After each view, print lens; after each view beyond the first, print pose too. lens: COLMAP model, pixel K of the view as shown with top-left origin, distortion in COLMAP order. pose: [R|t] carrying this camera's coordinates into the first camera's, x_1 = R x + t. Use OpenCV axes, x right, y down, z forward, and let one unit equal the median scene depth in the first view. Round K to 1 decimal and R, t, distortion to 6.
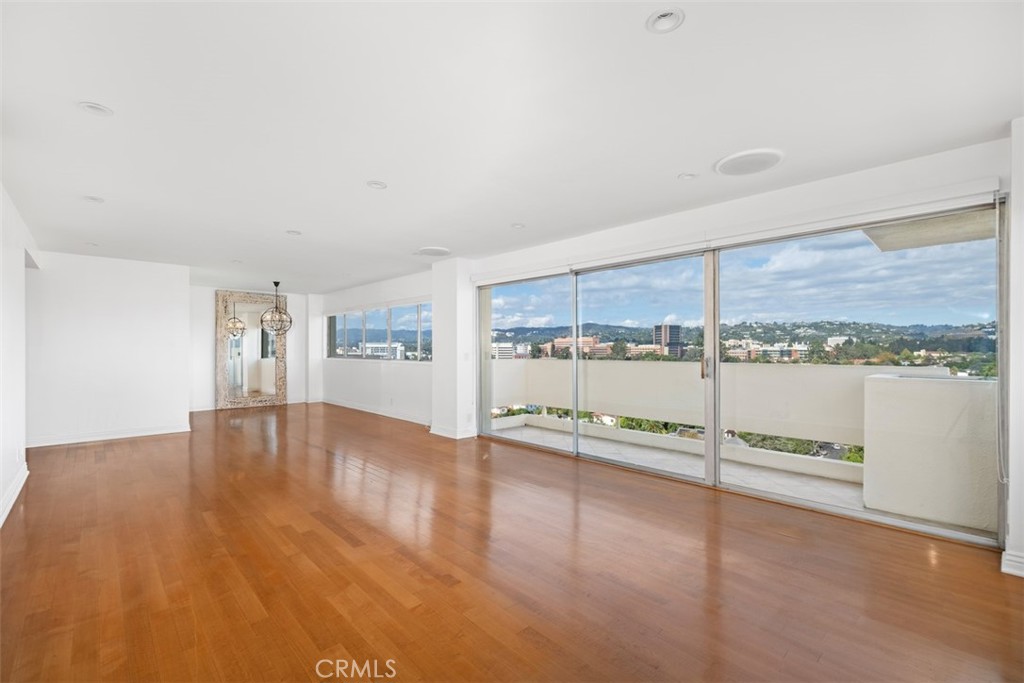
lens RADIAL K [[445.8, 0, 501.8], [0, 445.8, 351.1], [0, 0, 1]] dist [-0.019325, -0.000249]
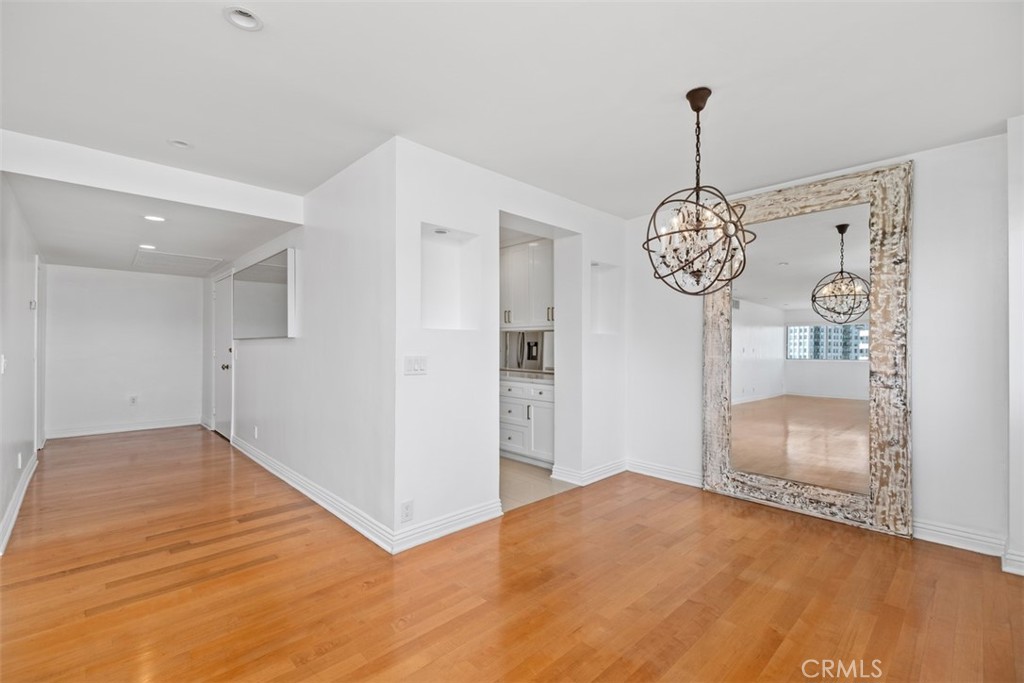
lens RADIAL K [[445.8, 0, 511.7], [0, 445.8, 346.4], [0, 0, 1]] dist [-0.019325, -0.000249]
pose [[0.462275, -0.000473, -0.886737, -0.353445], [-0.007401, 0.999963, -0.004391, -0.001127], [0.886706, 0.008593, 0.462254, 0.639060]]
